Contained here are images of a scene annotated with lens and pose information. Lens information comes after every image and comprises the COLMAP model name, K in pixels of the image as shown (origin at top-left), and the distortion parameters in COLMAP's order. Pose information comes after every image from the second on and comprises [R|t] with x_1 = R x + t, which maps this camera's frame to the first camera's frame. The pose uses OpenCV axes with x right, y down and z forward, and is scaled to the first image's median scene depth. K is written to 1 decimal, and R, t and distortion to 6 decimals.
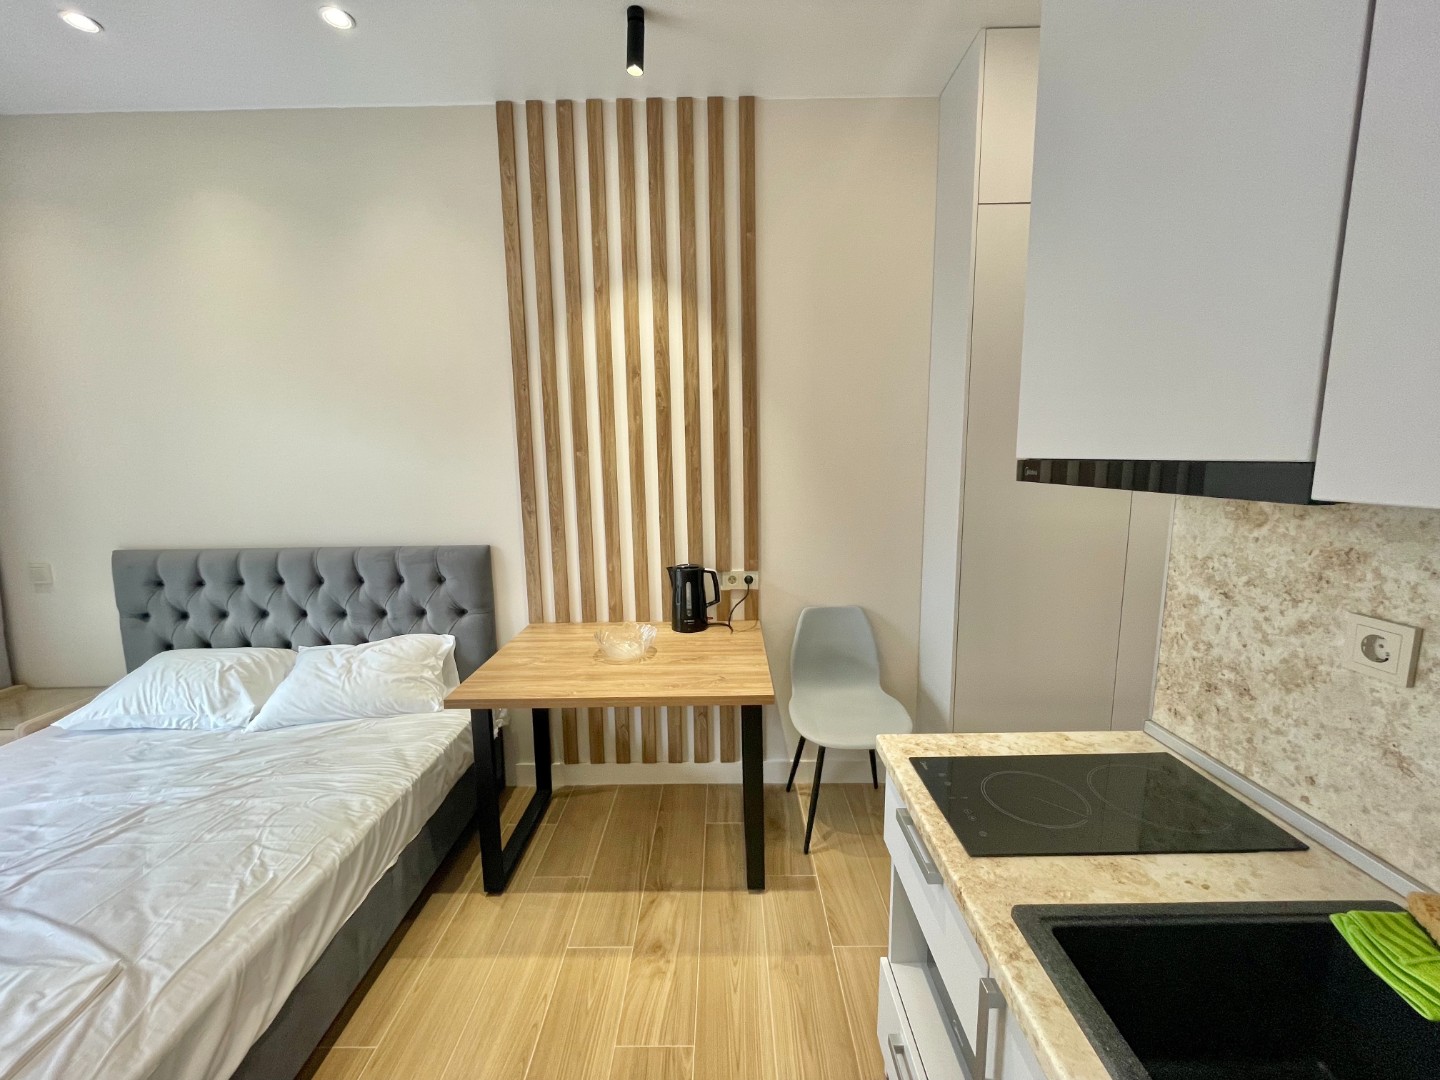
lens RADIAL K [[583.3, 0, 721.8], [0, 583.3, 540.2], [0, 0, 1]] dist [-0.001912, -0.000333]
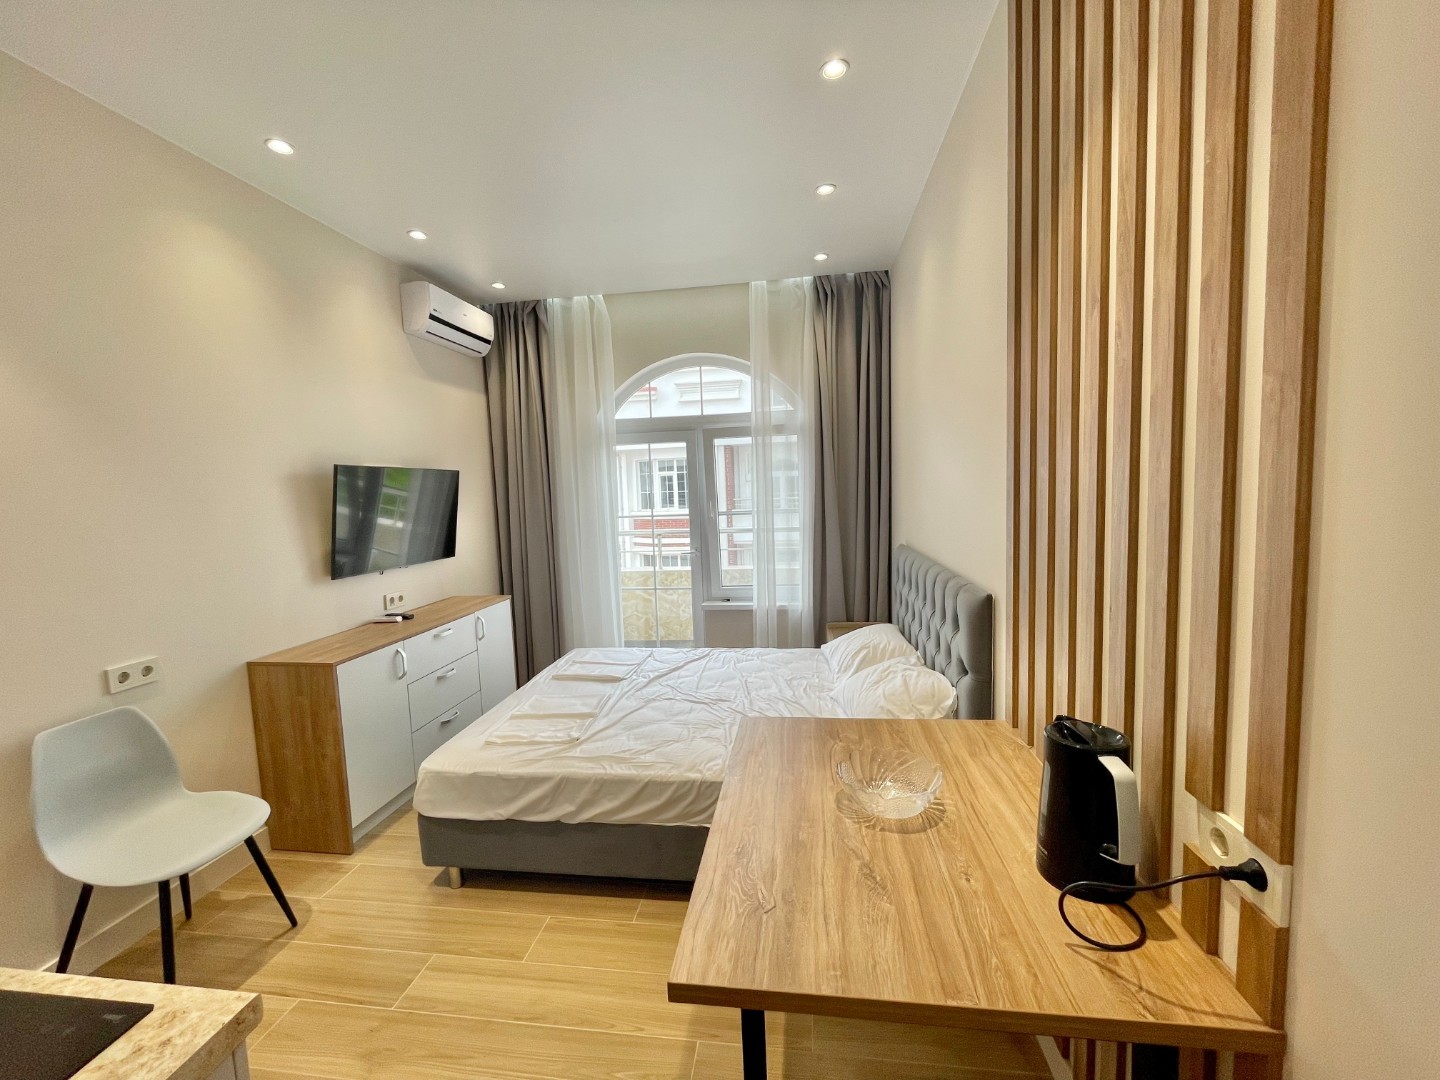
lens RADIAL K [[583.3, 0, 721.8], [0, 583.3, 540.2], [0, 0, 1]] dist [-0.001912, -0.000333]
pose [[-0.133376, 0.105913, -0.985390, 0.437804], [-0.104950, 0.987173, 0.120310, -0.134310], [0.985493, 0.119463, -0.120550, 0.887910]]
